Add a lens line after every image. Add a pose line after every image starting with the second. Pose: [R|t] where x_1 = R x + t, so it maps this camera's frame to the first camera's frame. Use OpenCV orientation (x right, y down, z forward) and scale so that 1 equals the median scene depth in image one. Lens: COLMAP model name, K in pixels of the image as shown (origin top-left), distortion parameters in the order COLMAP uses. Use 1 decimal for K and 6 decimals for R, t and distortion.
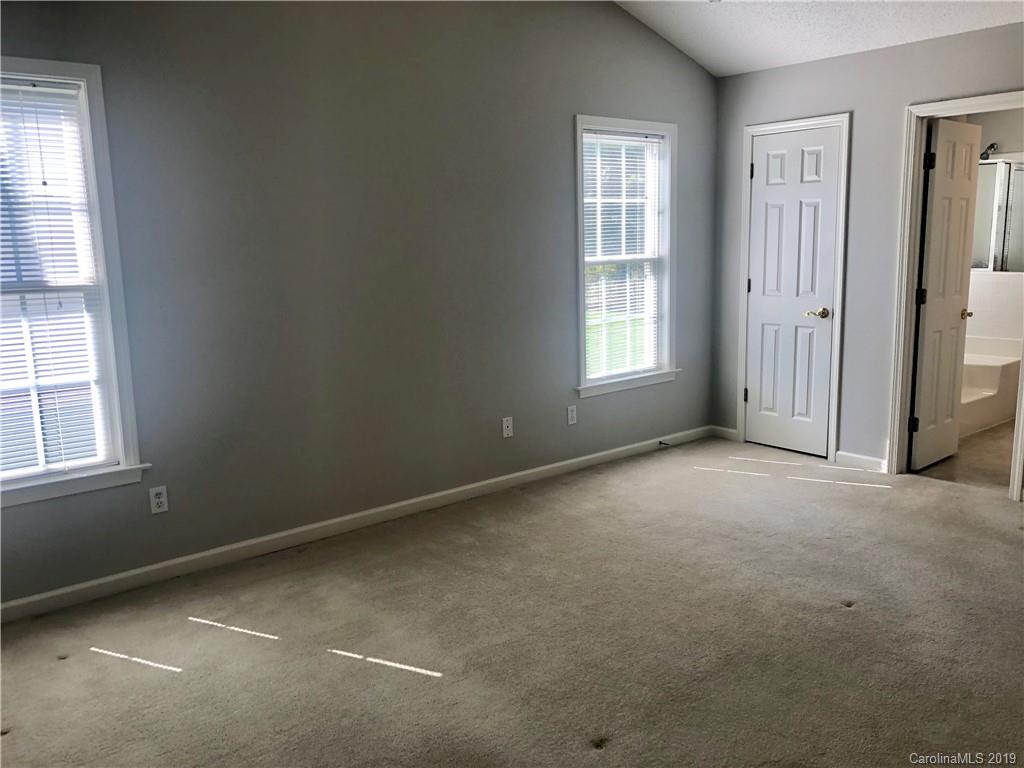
lens RADIAL K [[834.4, 0, 512.0], [0, 834.4, 384.0], [0, 0, 1]] dist [0.026076, -0.015877]
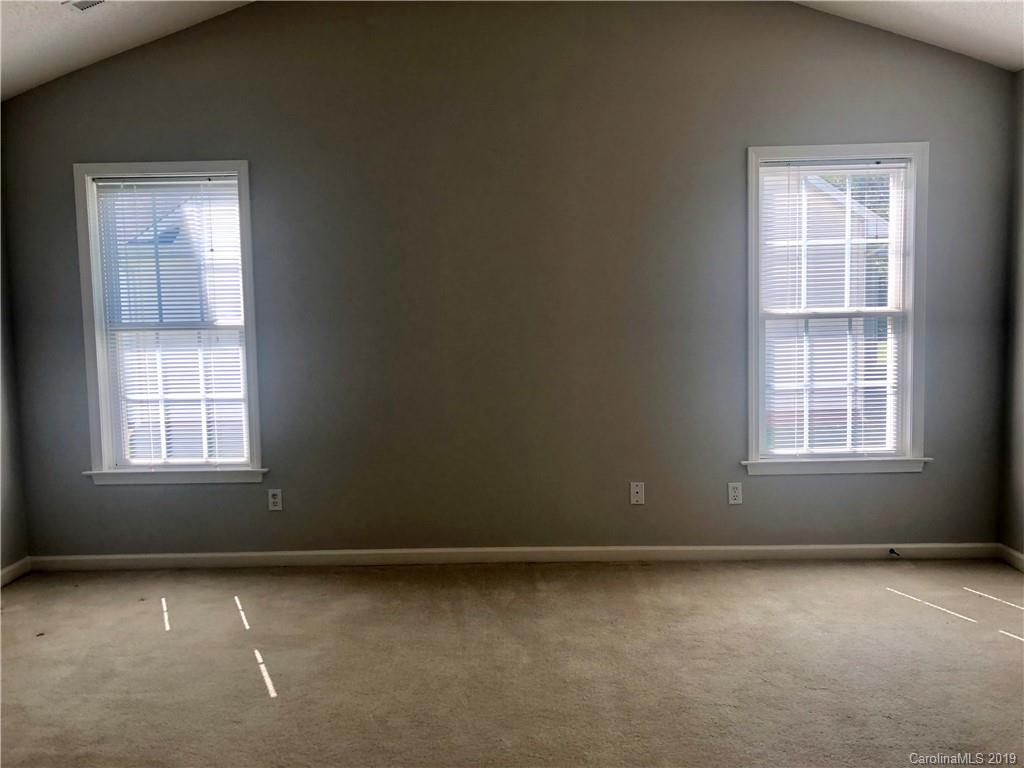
lens RADIAL K [[864.8, 0, 511.9], [0, 864.8, 367.0], [0, 0, 1]] dist [0.018866, -0.007902]
pose [[0.756865, 0.066511, -0.650179, 0.570948], [-0.108607, 0.993776, -0.024768, -0.054056], [0.644485, 0.089359, 0.759378, 0.208017]]
